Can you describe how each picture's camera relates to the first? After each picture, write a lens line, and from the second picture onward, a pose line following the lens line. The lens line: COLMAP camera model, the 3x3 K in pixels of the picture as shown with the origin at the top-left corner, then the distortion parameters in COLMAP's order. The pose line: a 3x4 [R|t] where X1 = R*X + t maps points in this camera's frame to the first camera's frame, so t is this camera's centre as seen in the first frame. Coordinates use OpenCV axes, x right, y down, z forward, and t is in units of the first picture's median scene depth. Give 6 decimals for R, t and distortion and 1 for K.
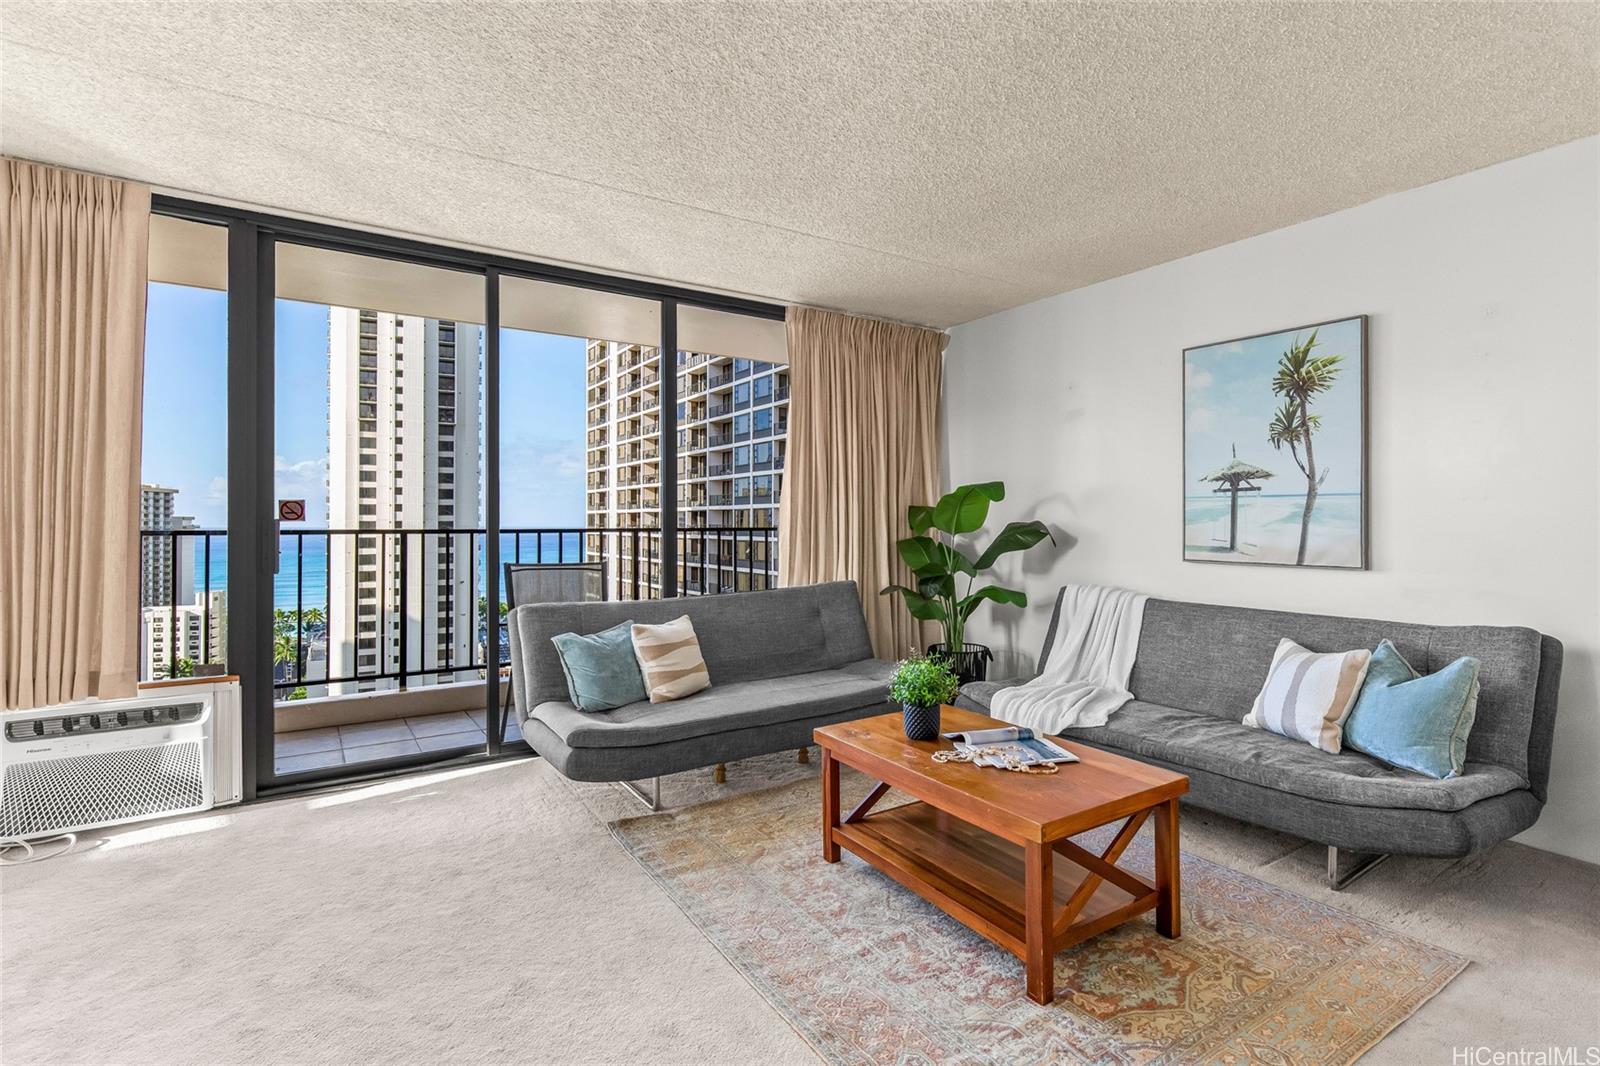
lens RADIAL K [[764.6, 0, 804.0], [0, 764.6, 516.3], [0, 0, 1]] dist [-0.000277, -0.000349]
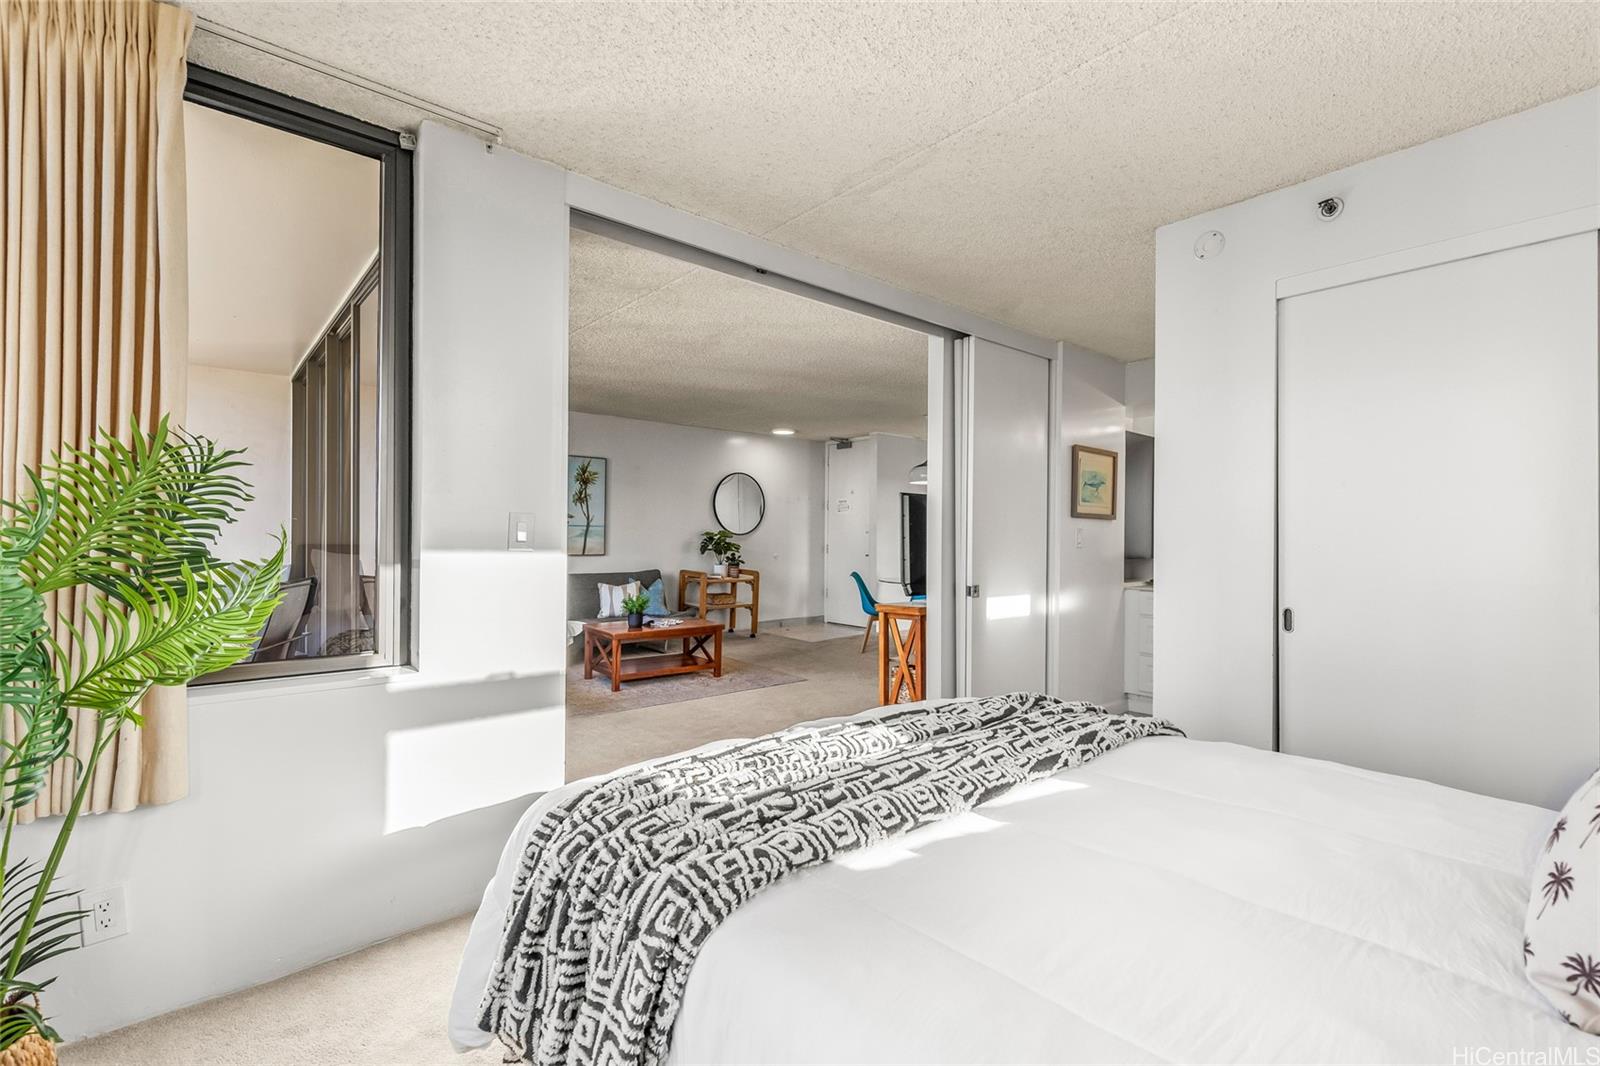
lens RADIAL K [[718.5, 0, 800.0], [0, 718.5, 533.0], [0, 0, 1]] dist [0.010367, -0.000002]
pose [[-0.122295, 0.004297, 0.992485, -1.722681], [-0.011740, 0.999914, -0.005776, -0.000033], [-0.992424, -0.012358, -0.122234, 0.609629]]
